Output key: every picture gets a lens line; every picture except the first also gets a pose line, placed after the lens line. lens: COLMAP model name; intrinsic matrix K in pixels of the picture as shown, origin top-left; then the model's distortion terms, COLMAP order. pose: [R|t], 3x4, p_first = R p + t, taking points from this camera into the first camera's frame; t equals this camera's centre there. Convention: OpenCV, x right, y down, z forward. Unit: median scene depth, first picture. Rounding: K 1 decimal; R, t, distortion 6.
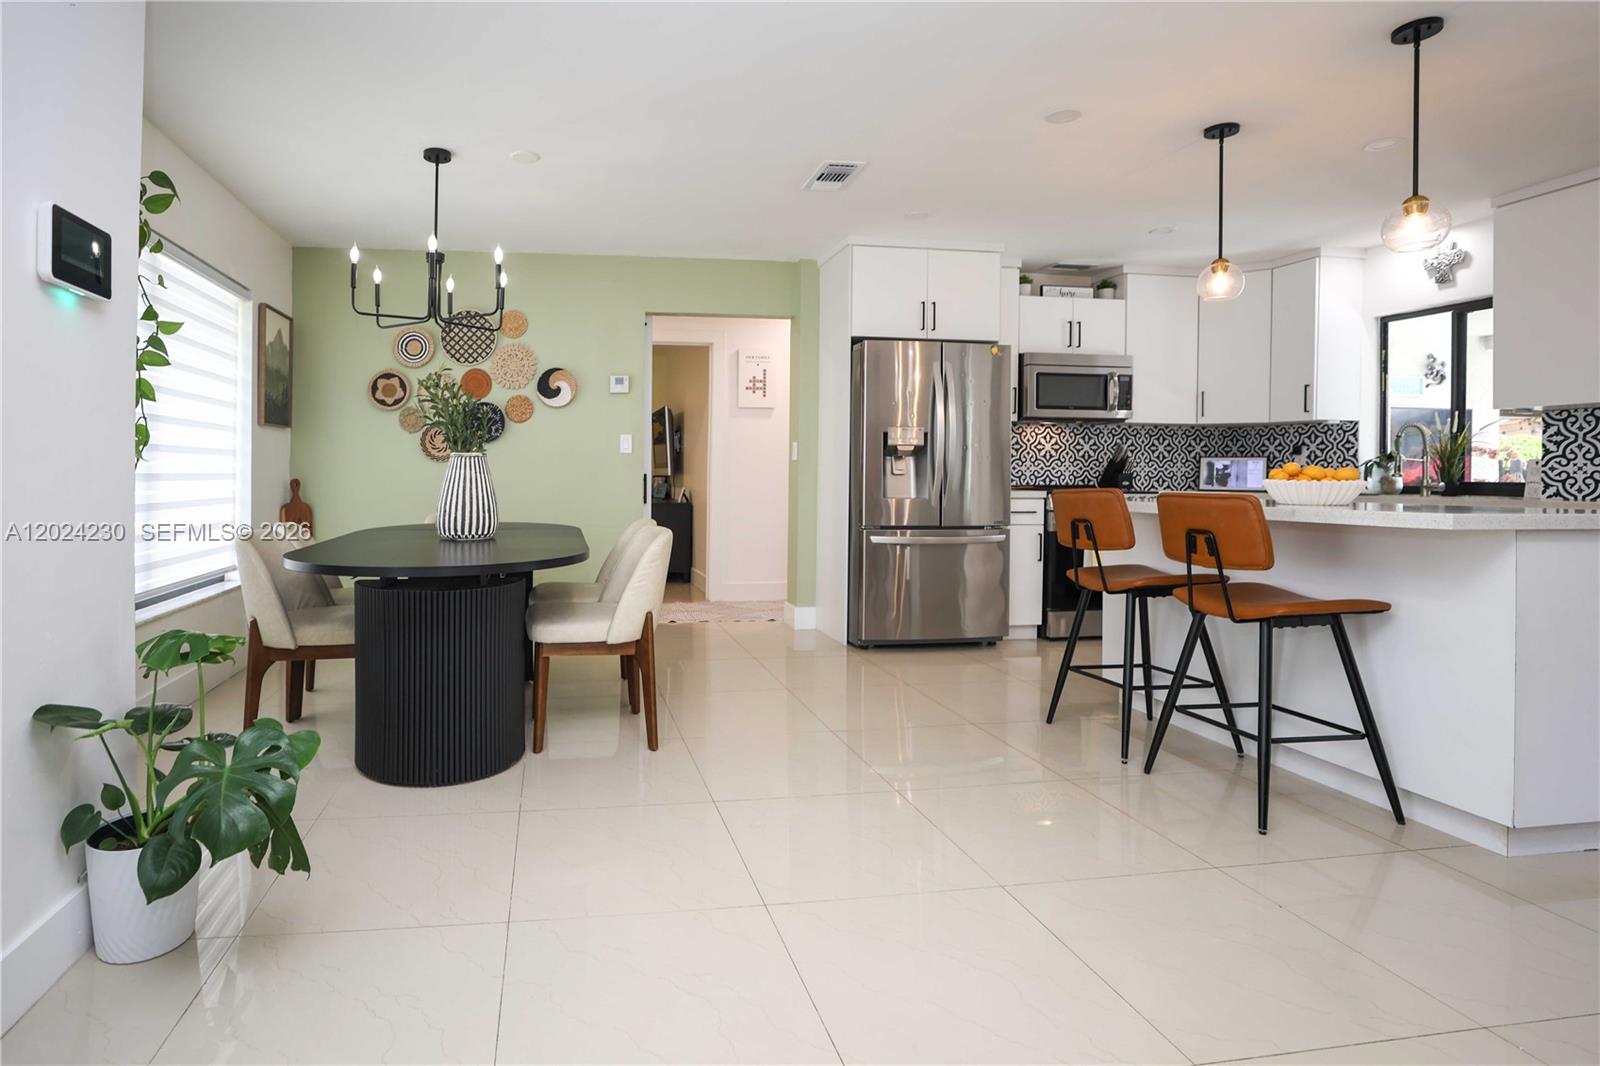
lens RADIAL K [[764.7, 0, 657.5], [0, 764.7, 476.5], [0, 0, 1]] dist [-0.036217, 0.006886]
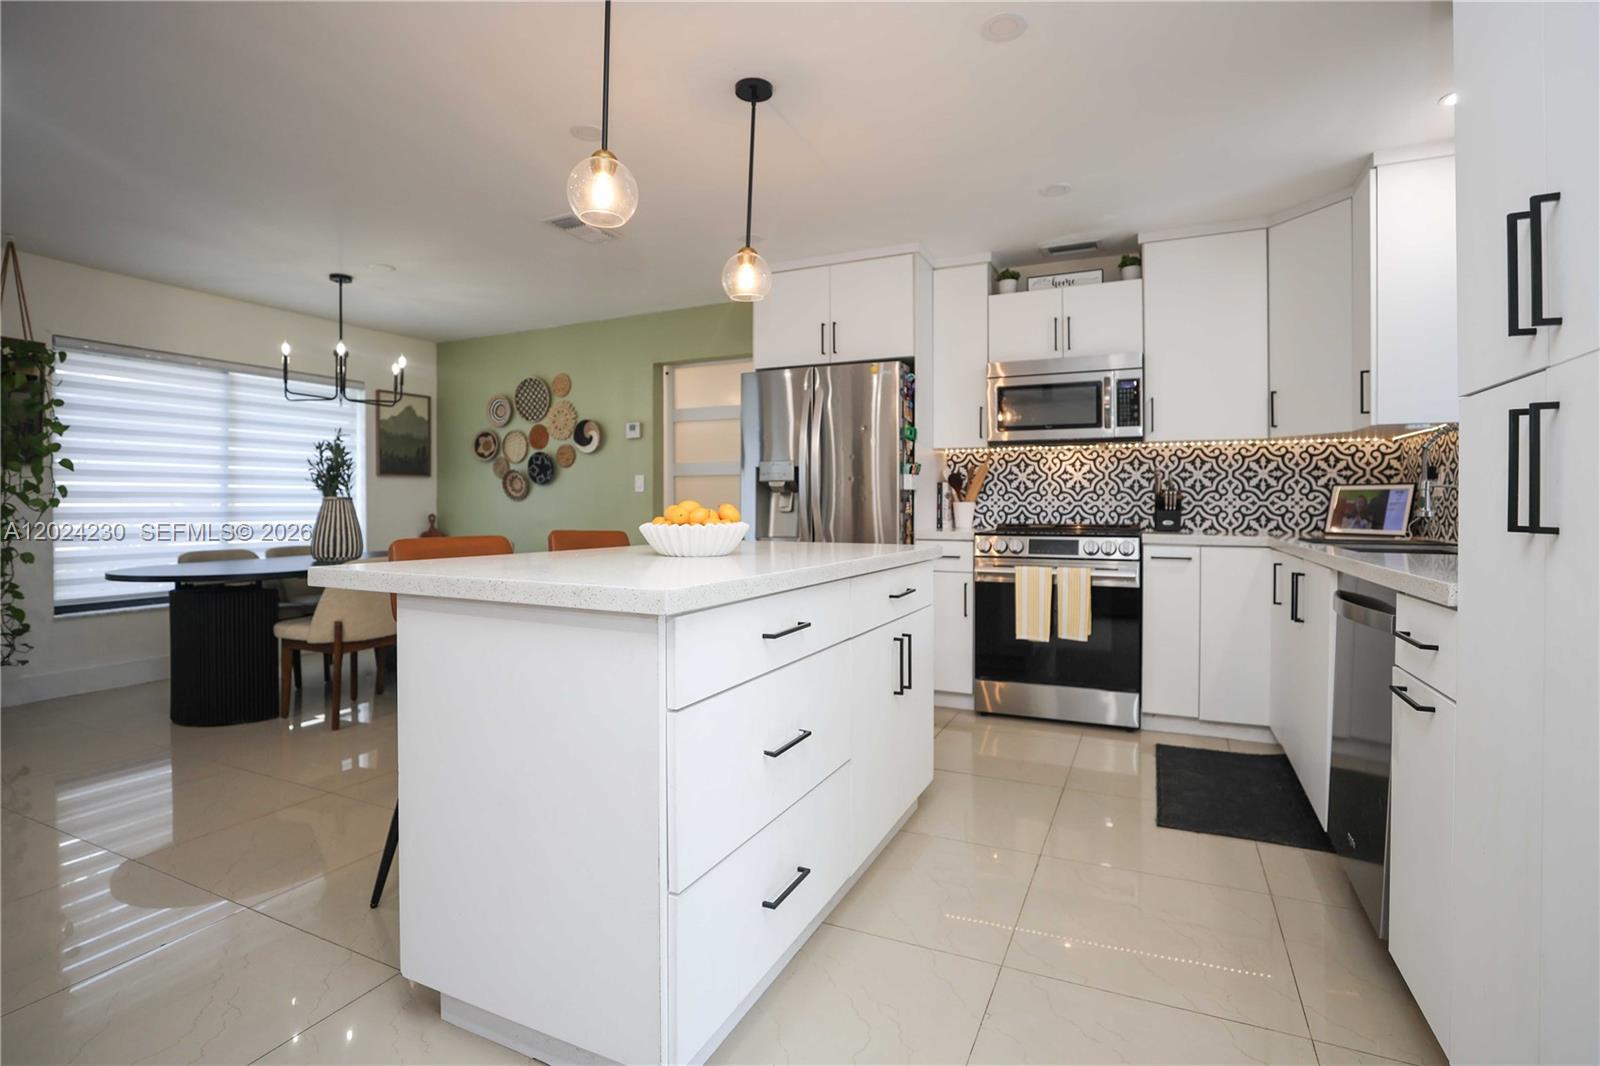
lens RADIAL K [[764.7, 0, 800.5], [0, 764.7, 502.0], [0, 0, 1]] dist [-0.036217, 0.006886]
pose [[0.853886, -0.007141, -0.520411, 0.746083], [0.002293, 0.999948, -0.009960, -0.005407], [0.520455, 0.007311, 0.853858, 0.187734]]
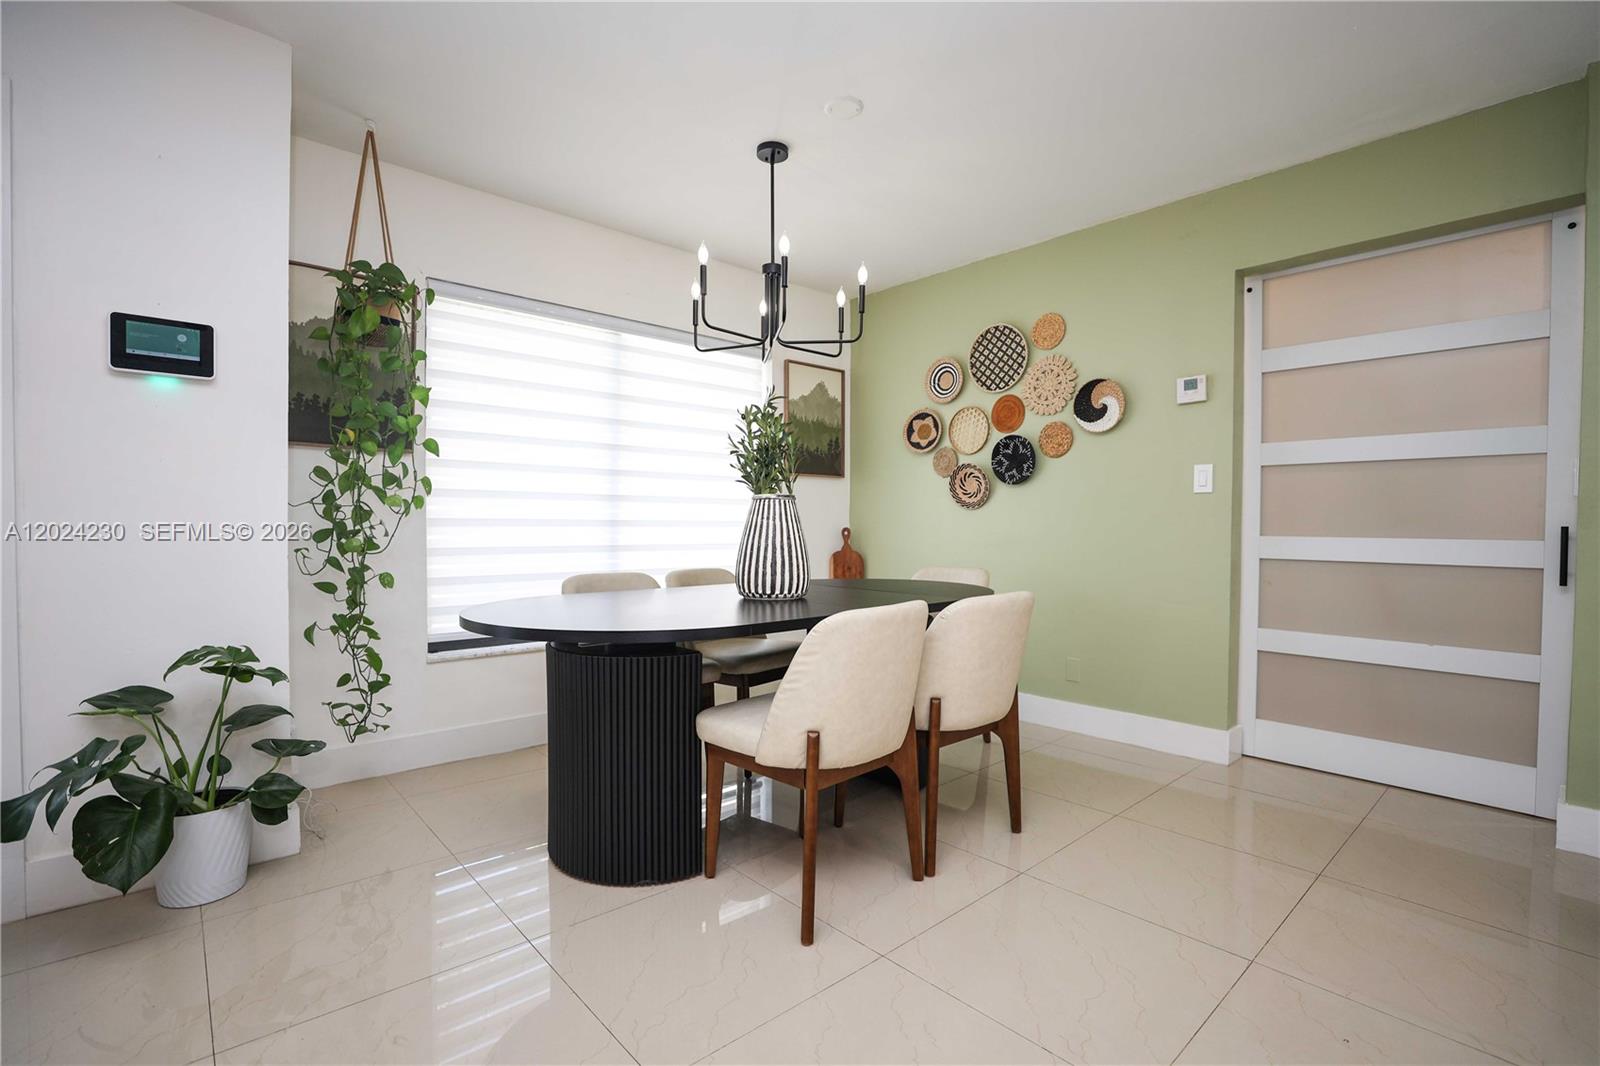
lens RADIAL K [[752.6, 0, 789.2], [0, 752.6, 531.5], [0, 0, 1]] dist [-0.023616, 0.001573]
pose [[0.570667, 0.009409, -0.821128, 0.289359], [-0.009046, 0.999946, 0.005171, 0.002273], [0.821132, 0.004477, 0.570721, 0.353331]]
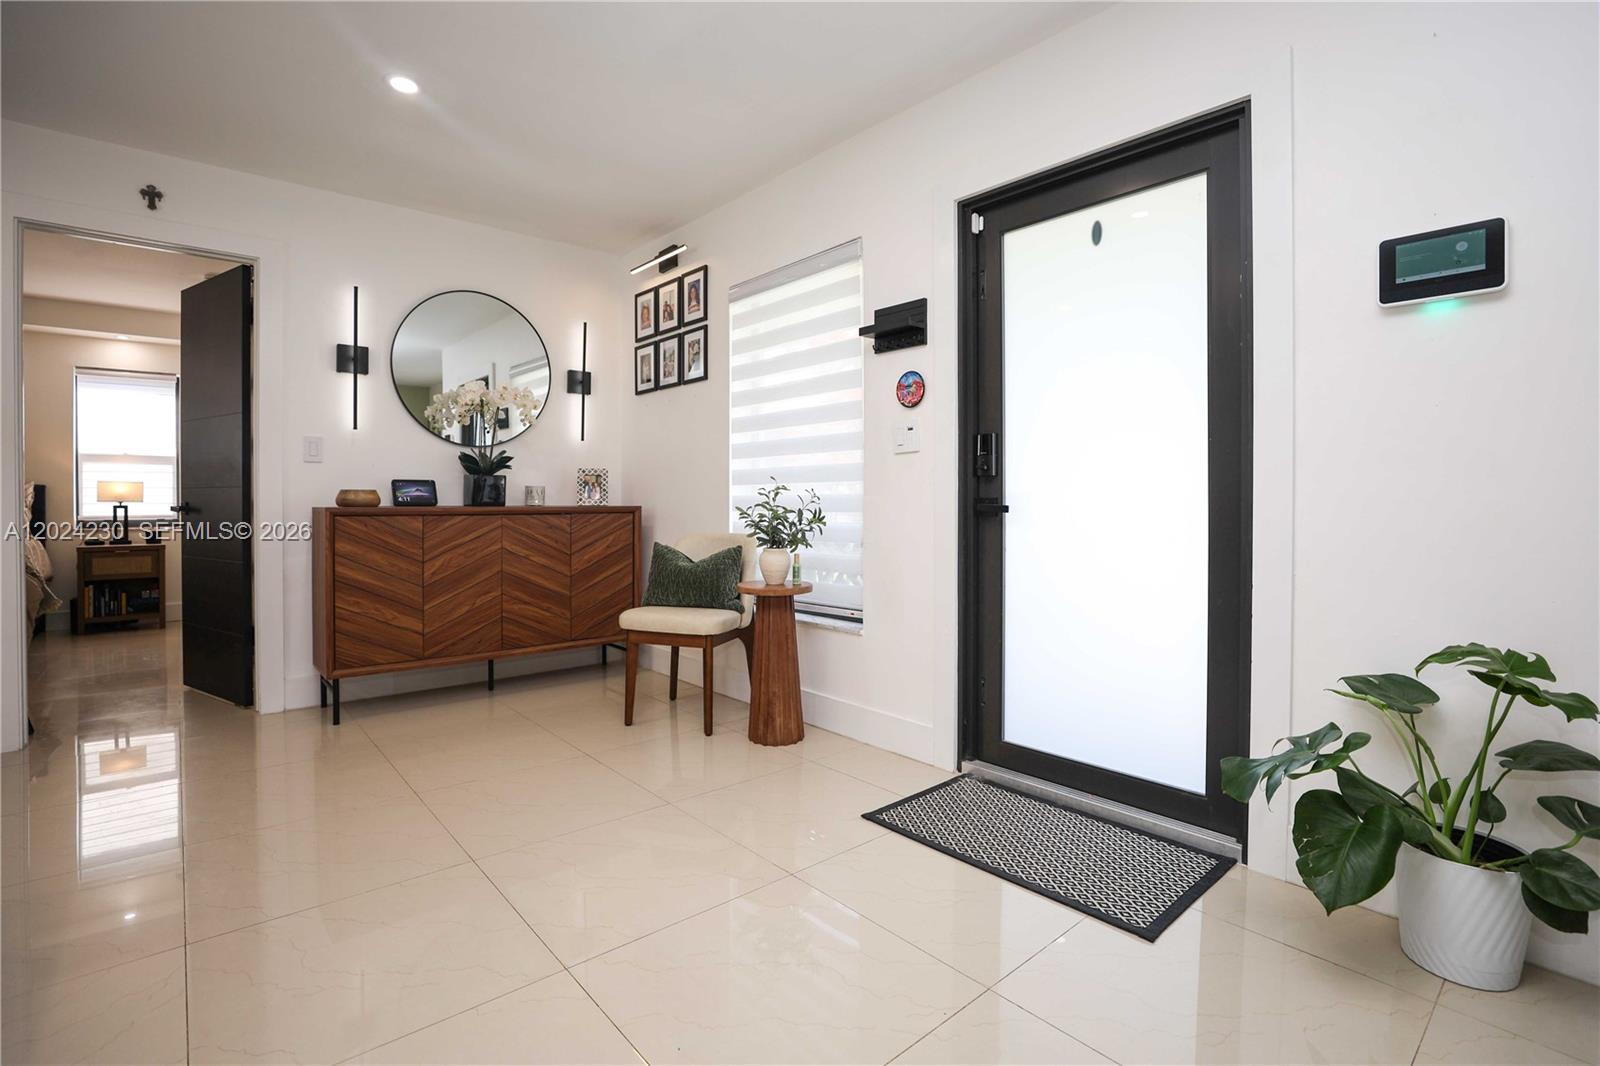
lens RADIAL K [[732.5, 0, 807.3], [0, 732.5, 505.3], [0, 0, 1]] dist [-0.037822, 0.005942]
pose [[-0.831431, 0.002878, -0.555620, 0.166457], [-0.003658, 0.999937, 0.010653, 0.011099], [0.555616, 0.010889, -0.831368, 0.411367]]
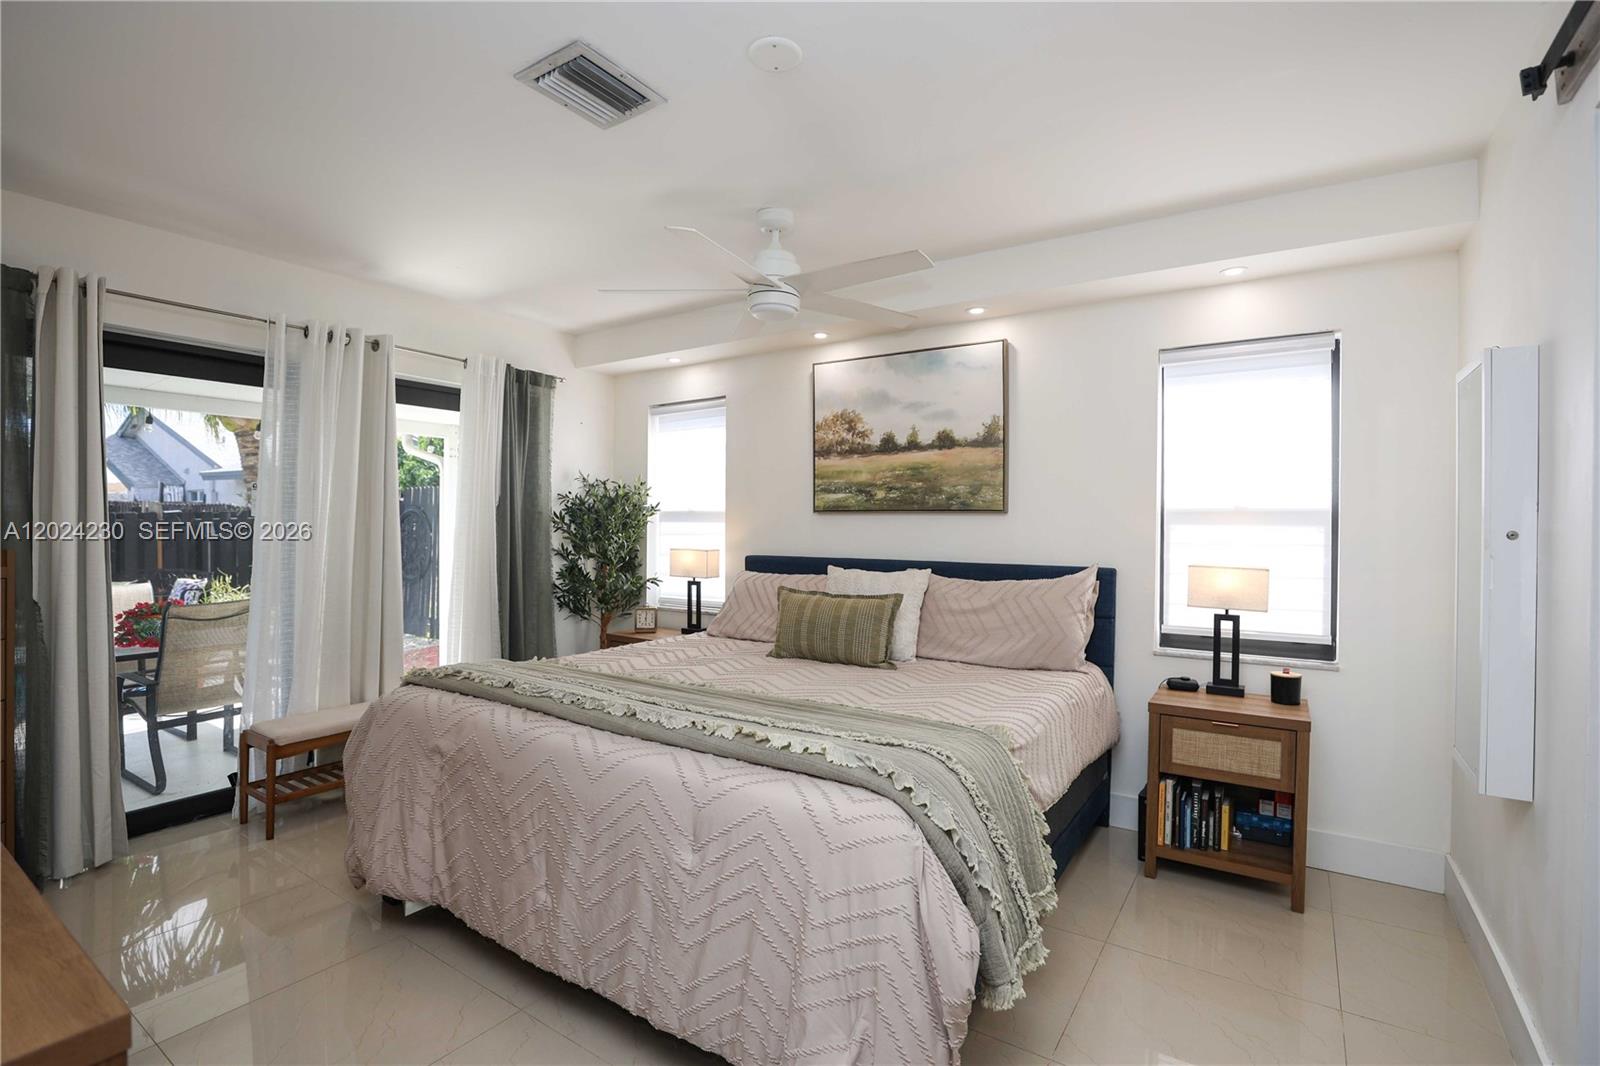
lens RADIAL K [[732.5, 0, 807.6], [0, 732.5, 522.7], [0, 0, 1]] dist [-0.037822, 0.005942]
pose [[-0.754991, -0.012969, 0.655607, 0.334155], [-0.007598, 0.999910, 0.011031, -0.052790], [-0.655691, 0.003347, -0.755022, -0.549045]]
